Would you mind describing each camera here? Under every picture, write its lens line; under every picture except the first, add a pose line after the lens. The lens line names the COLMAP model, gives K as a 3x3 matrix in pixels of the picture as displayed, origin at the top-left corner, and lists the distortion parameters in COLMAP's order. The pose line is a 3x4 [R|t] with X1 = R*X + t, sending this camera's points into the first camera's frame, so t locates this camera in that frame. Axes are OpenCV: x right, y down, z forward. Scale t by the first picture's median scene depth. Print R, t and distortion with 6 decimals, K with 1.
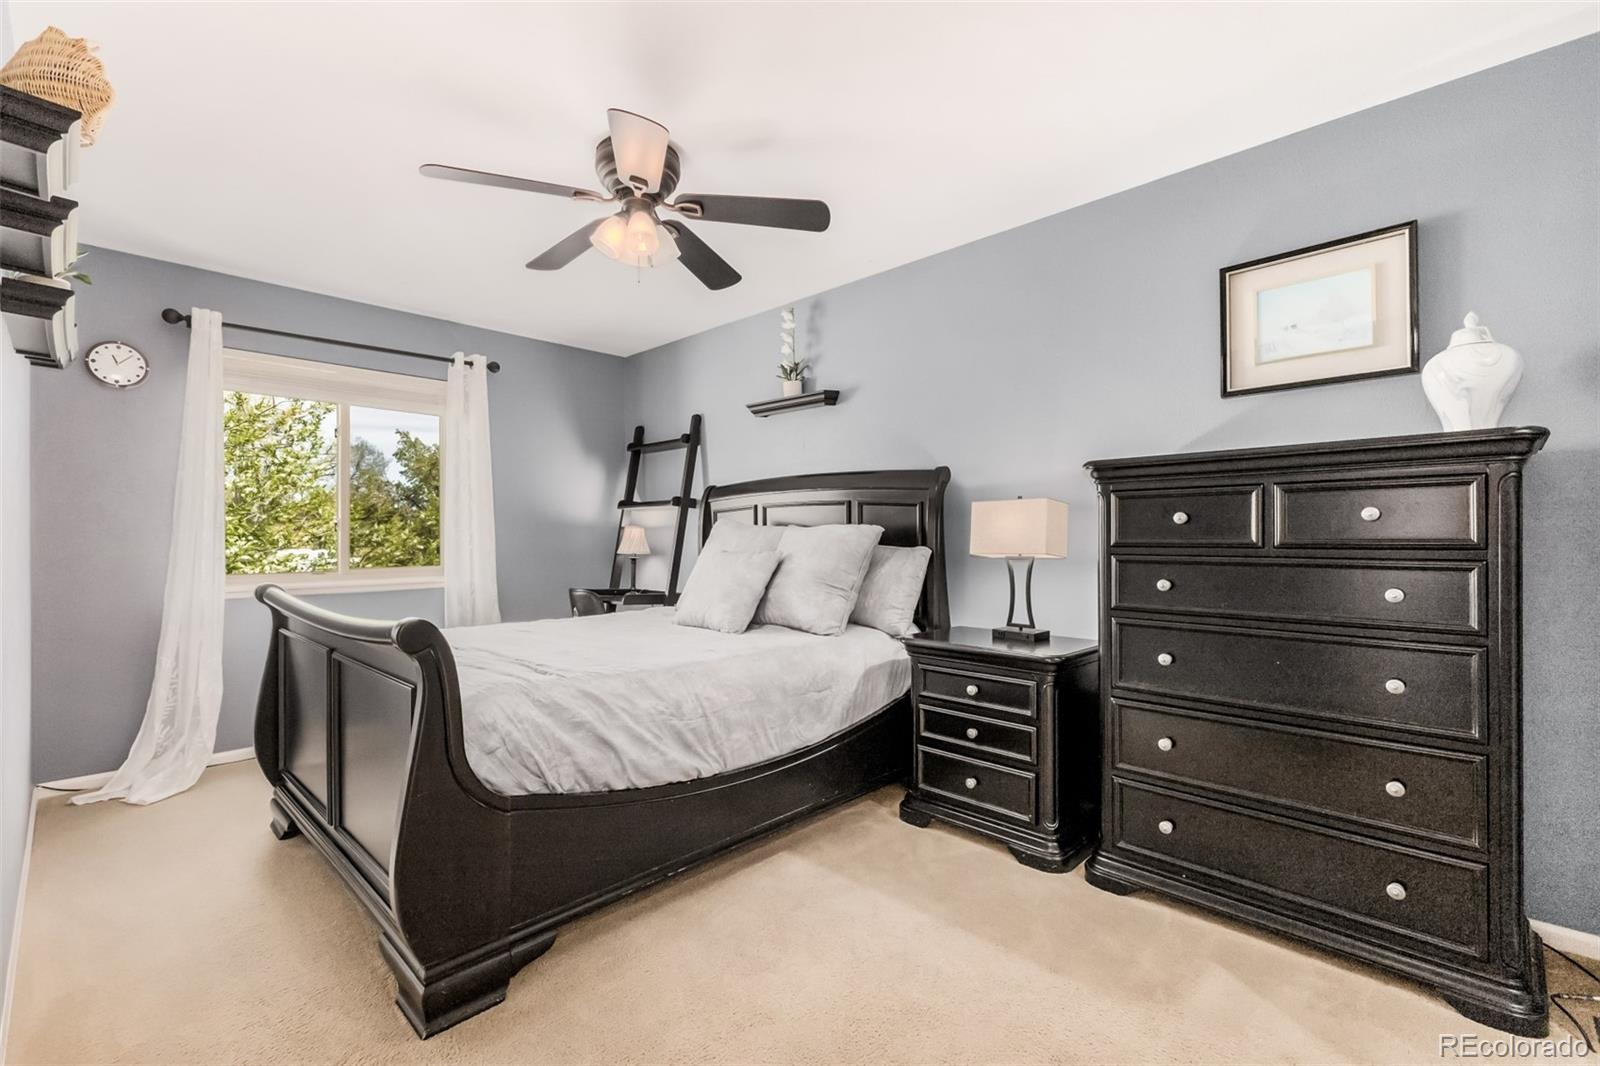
lens RADIAL K [[697.3, 0, 797.6], [0, 697.3, 544.8], [0, 0, 1]] dist [0.004438, 0.000278]
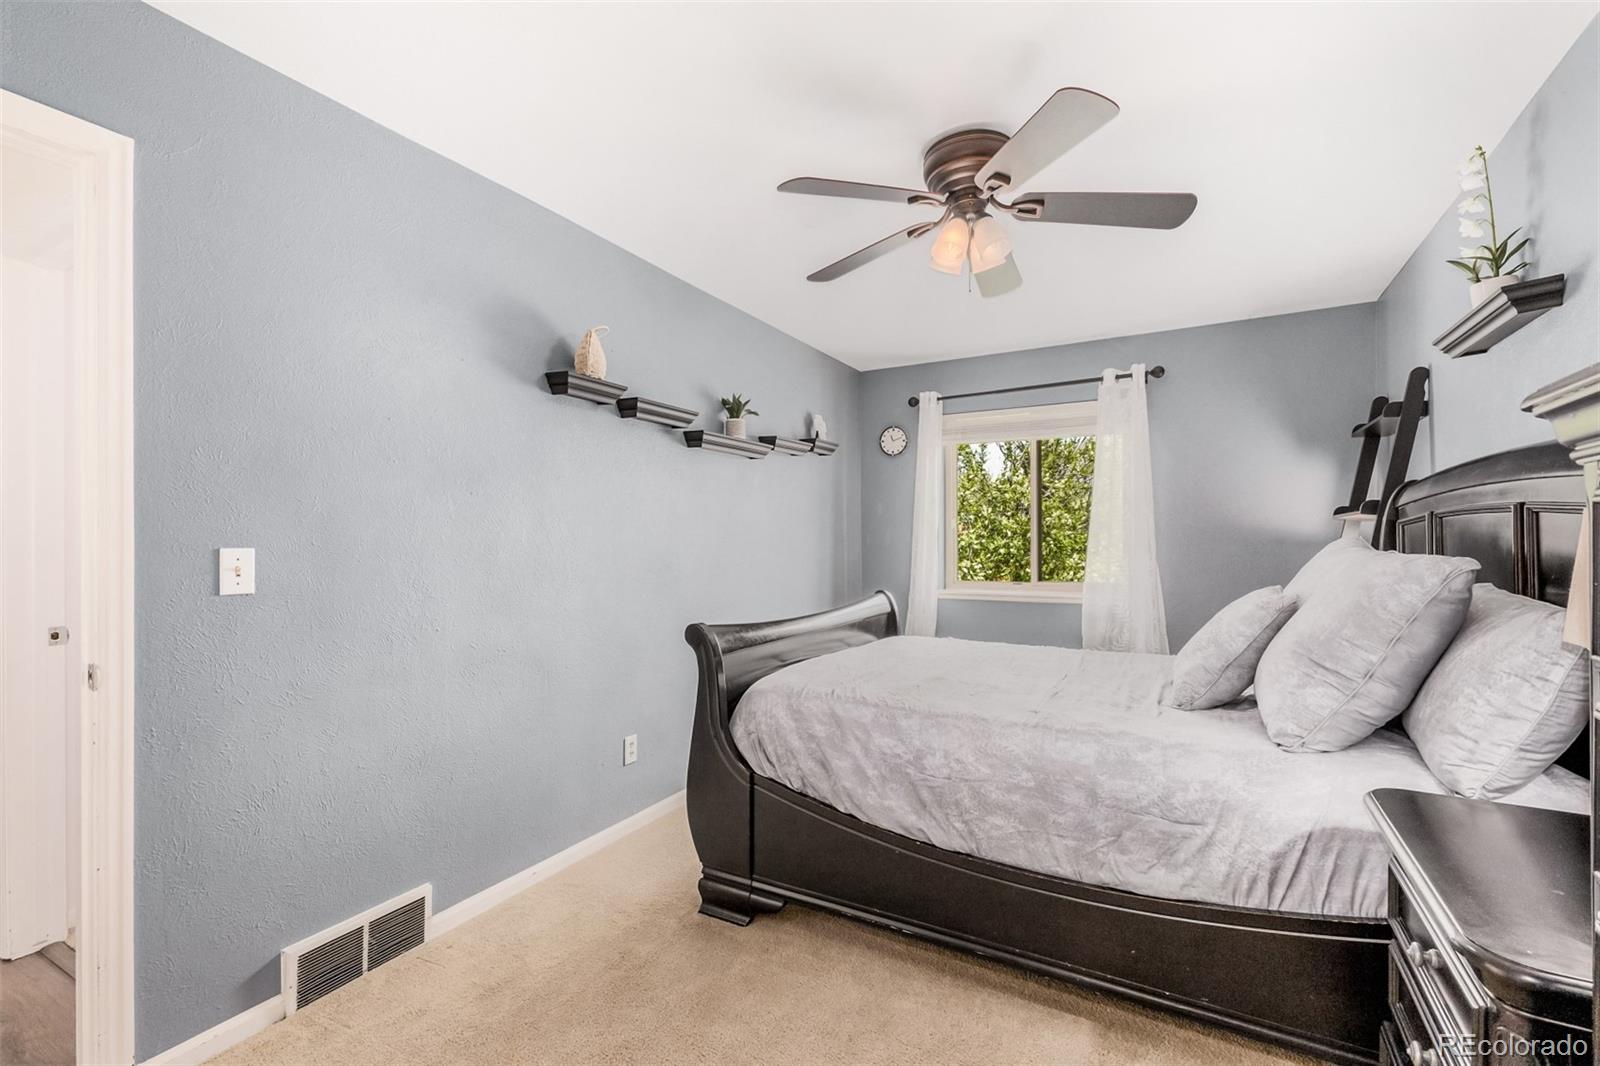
lens RADIAL K [[697.3, 0, 797.6], [0, 697.3, 544.8], [0, 0, 1]] dist [0.004438, 0.000278]
pose [[0.246489, 0.006552, -0.969123, 0.506044], [-0.008828, 0.999951, 0.004515, -0.037366], [0.969105, 0.007442, 0.246535, 0.458724]]
